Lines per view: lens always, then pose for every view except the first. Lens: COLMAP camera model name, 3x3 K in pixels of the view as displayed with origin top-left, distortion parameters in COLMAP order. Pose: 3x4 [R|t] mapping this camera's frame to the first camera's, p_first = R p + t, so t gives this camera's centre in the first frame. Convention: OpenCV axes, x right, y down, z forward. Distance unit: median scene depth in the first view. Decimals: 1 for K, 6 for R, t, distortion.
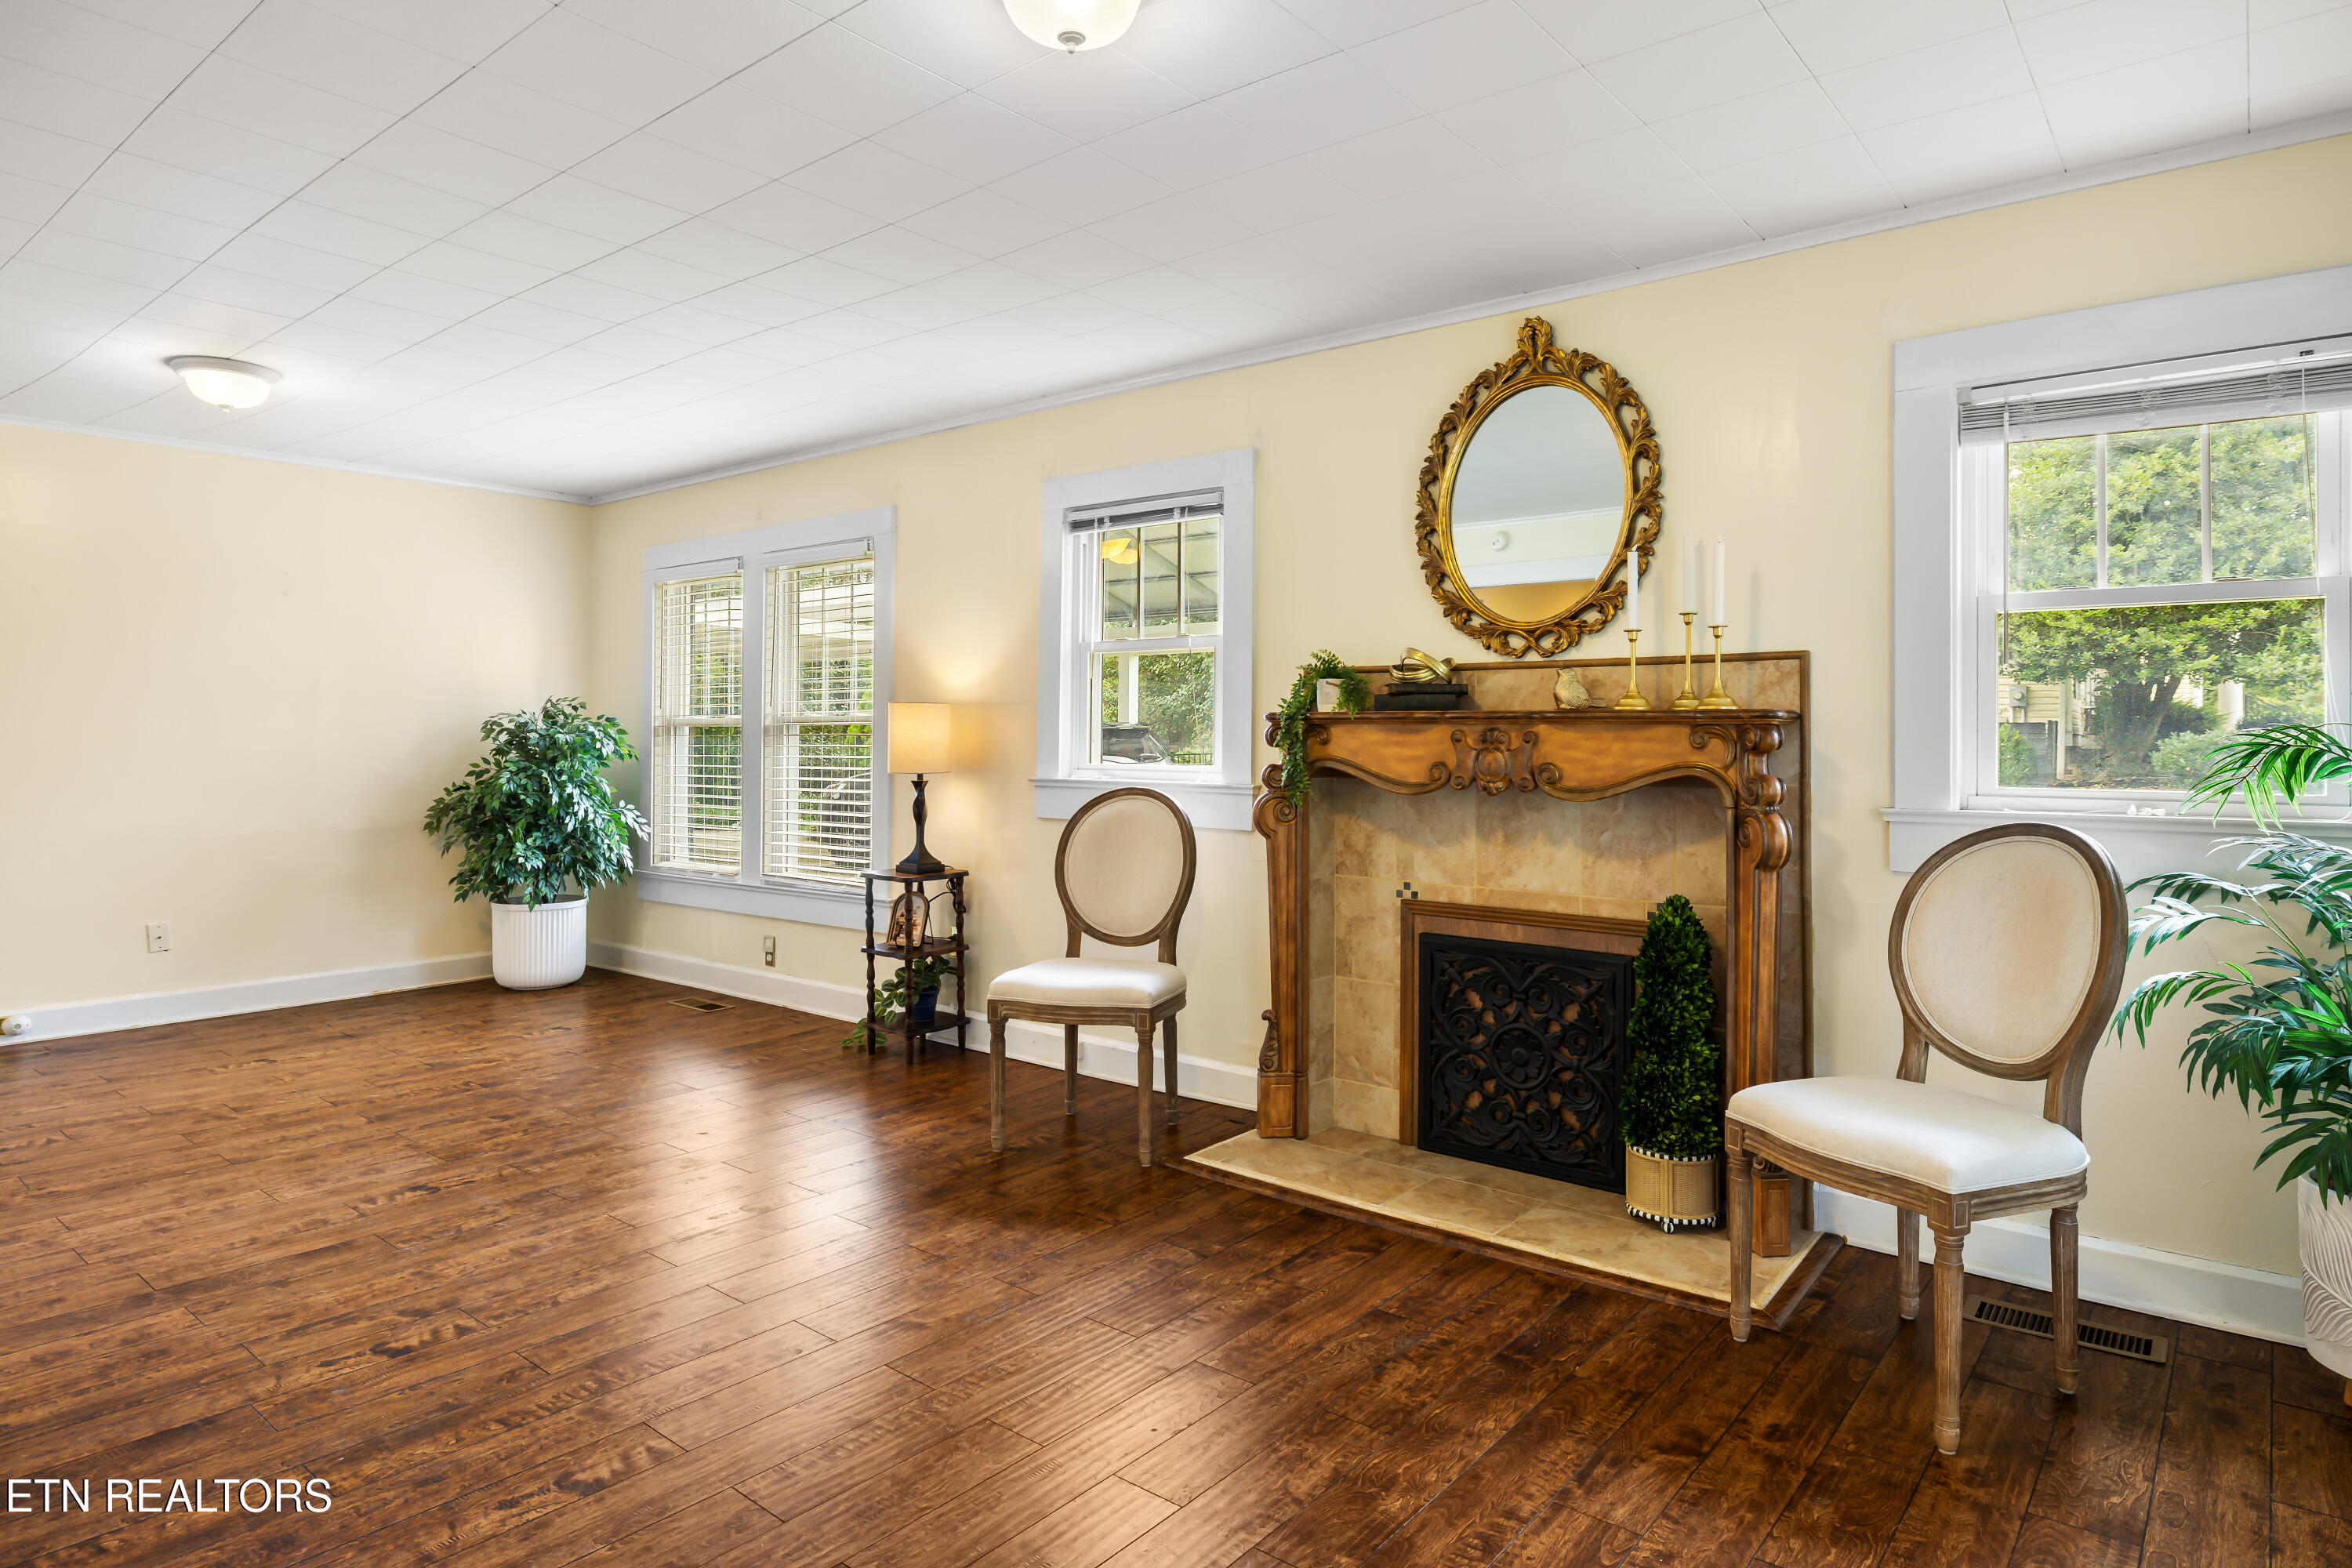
lens RADIAL K [[1307.4, 0, 1184.4], [0, 1307.4, 729.5], [0, 0, 1]] dist [0.000670, 0.000316]
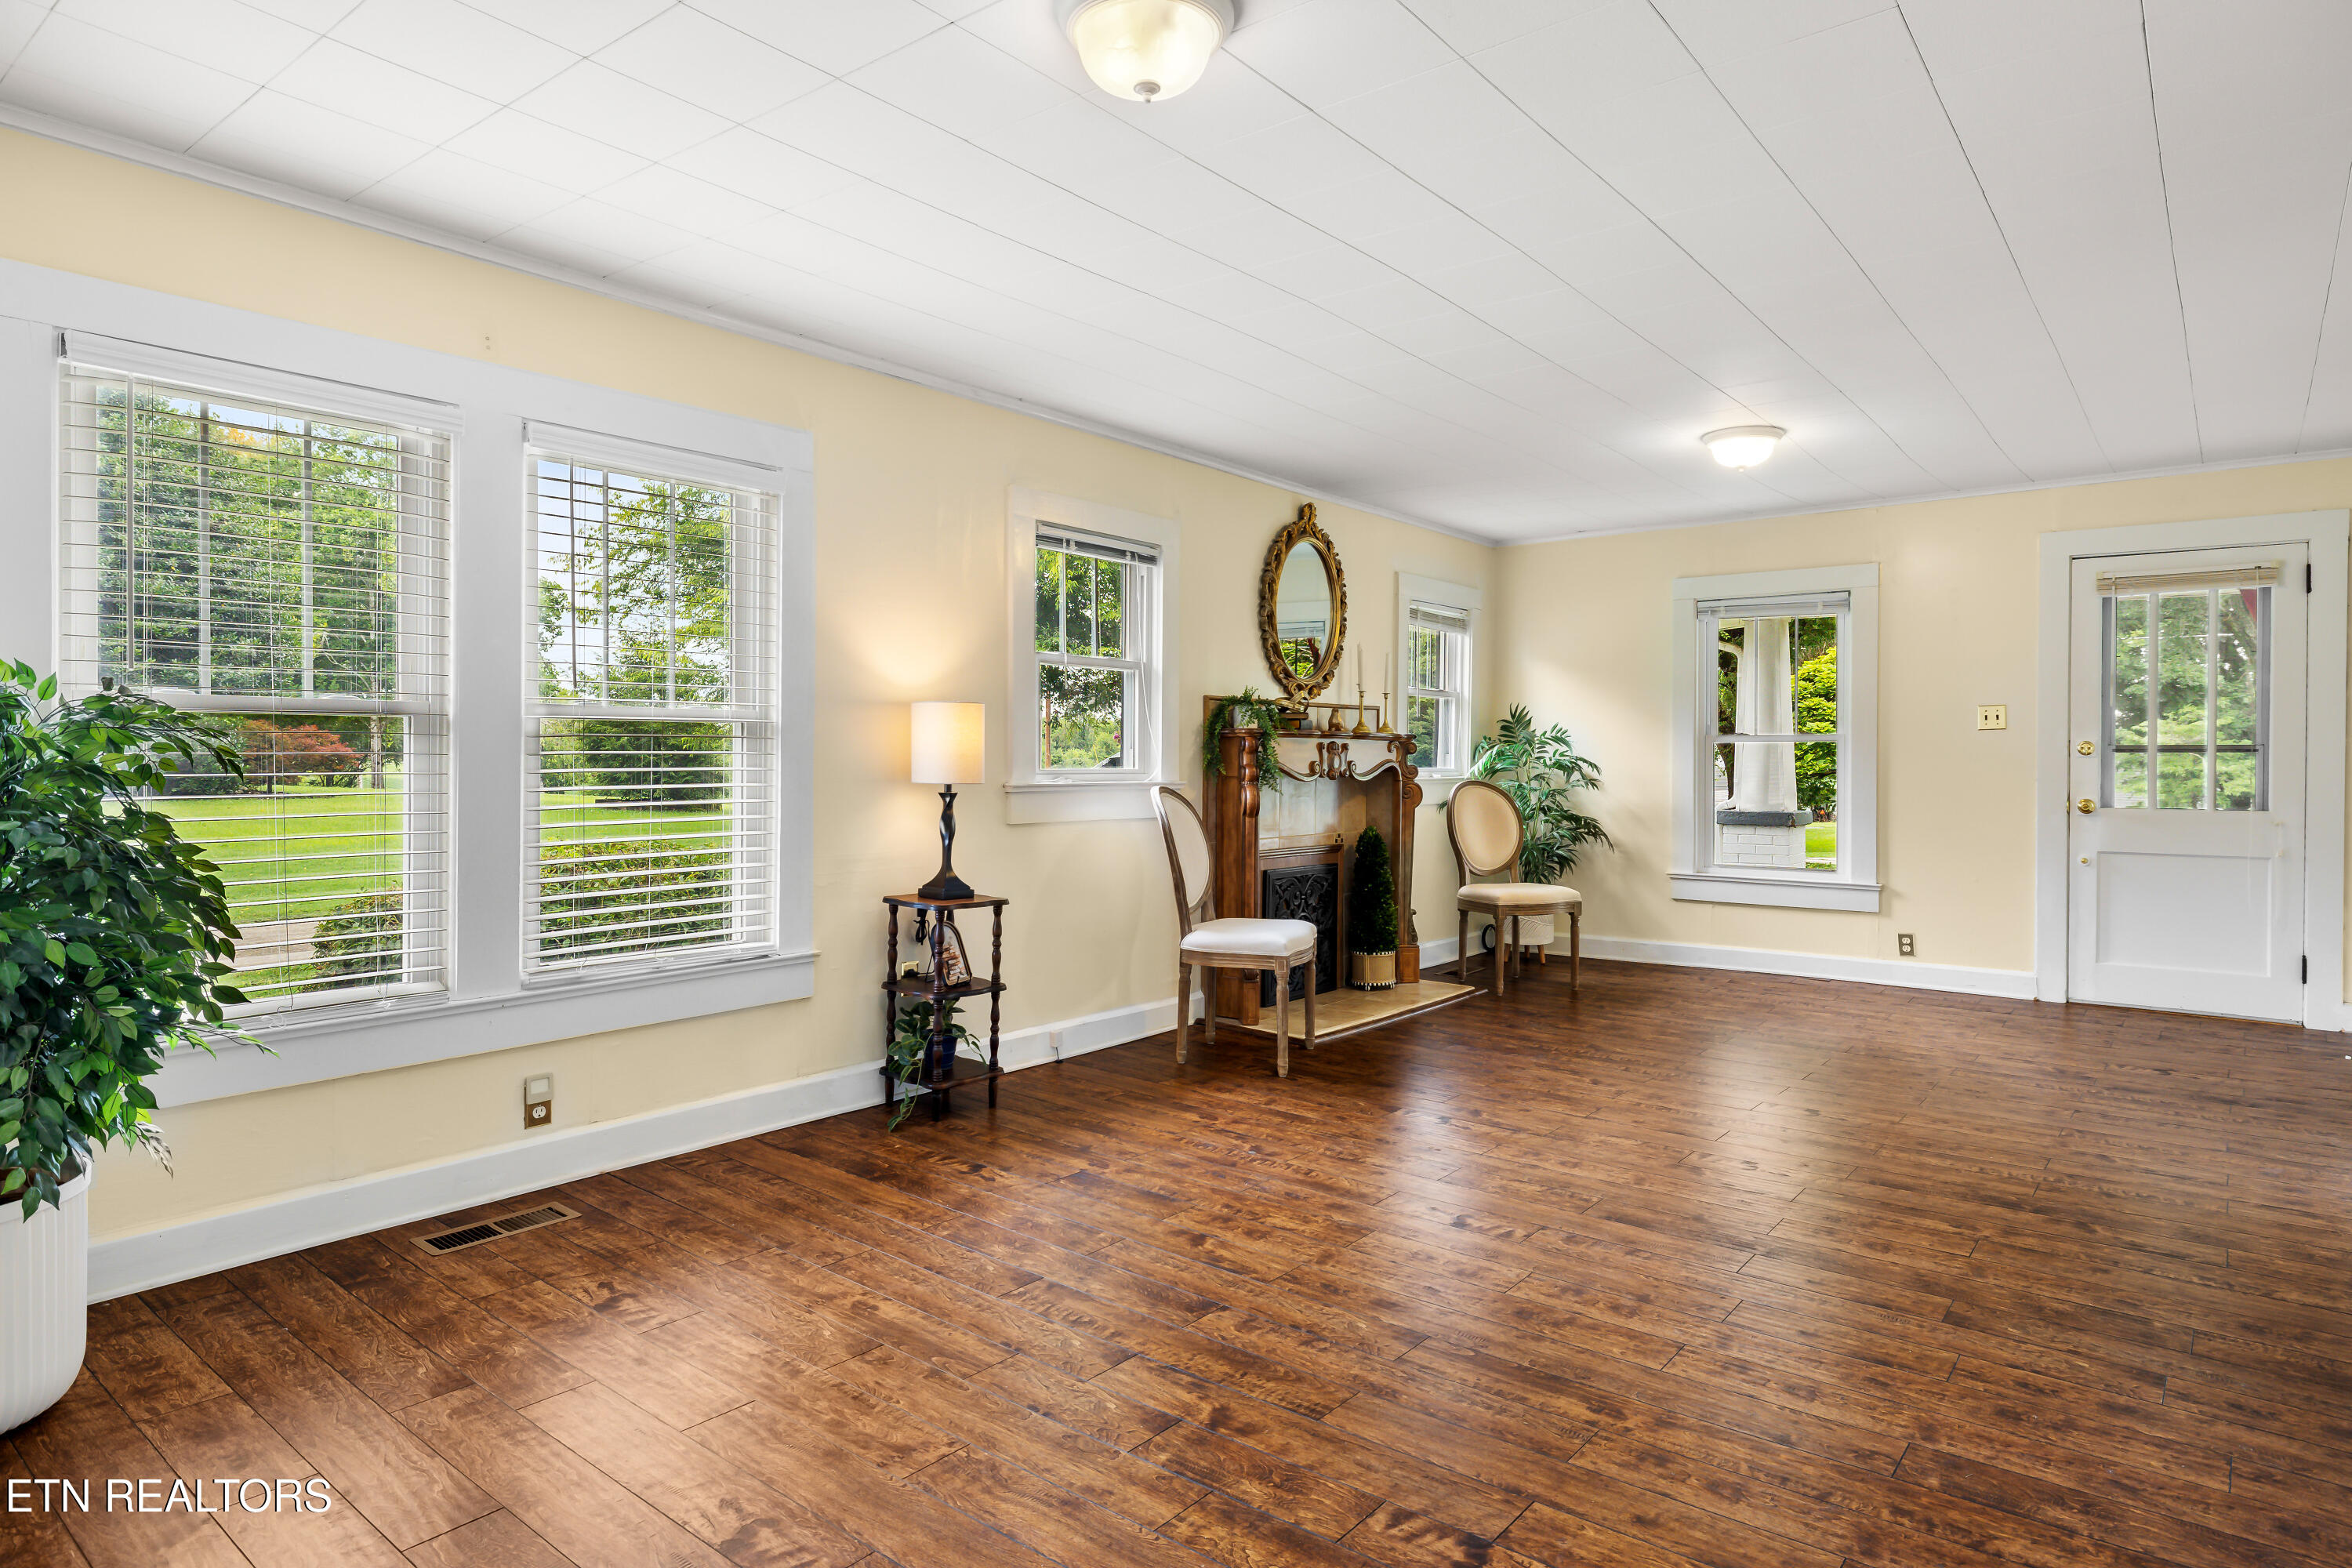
lens RADIAL K [[1310.9, 0, 1169.8], [0, 1310.9, 772.5], [0, 0, 1]] dist [-0.000433, -0.000865]
pose [[0.013401, -0.018622, 0.999737, -1.737603], [-0.012570, 0.999744, 0.018790, 0.012293], [-0.999831, -0.012818, 0.013164, 1.368454]]
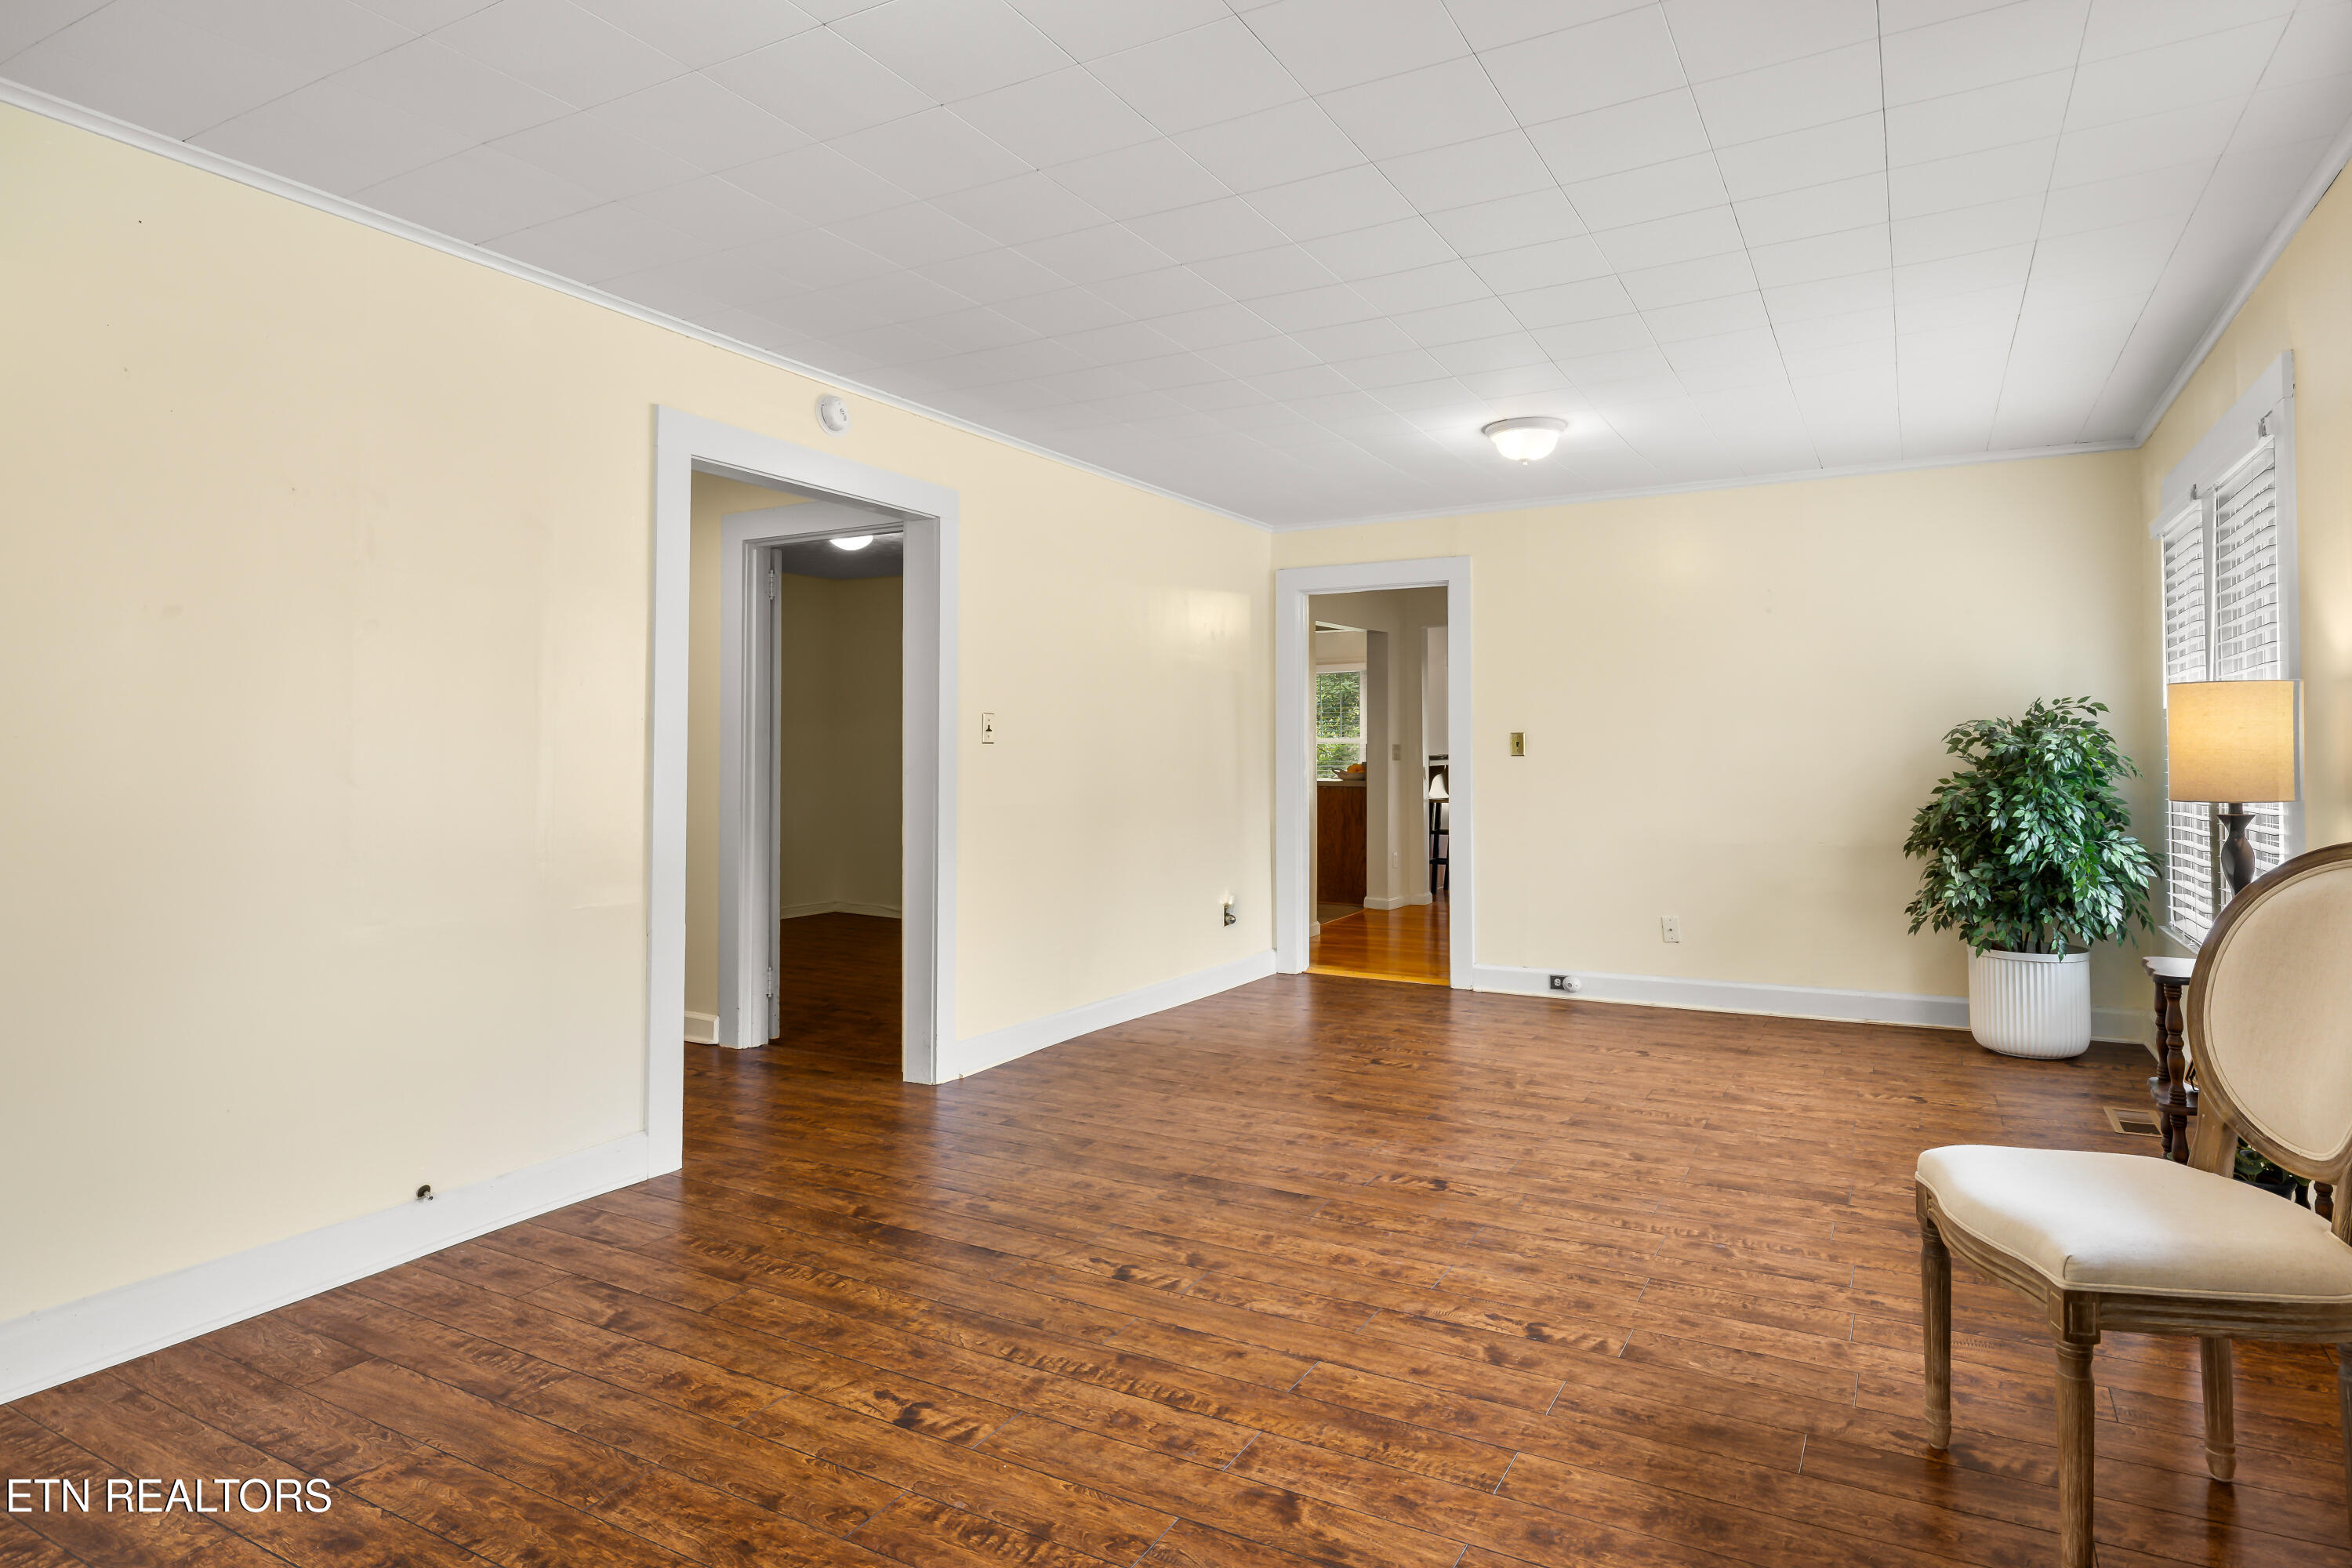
lens RADIAL K [[1343.5, 0, 1205.8], [0, 1343.5, 730.2], [0, 0, 1]] dist [0.000355, -0.001679]
pose [[0.183083, -0.023124, -0.982825, 0.489430], [0.008922, 0.999721, -0.021860, 0.018231], [0.983057, -0.004766, 0.183239, 0.715345]]
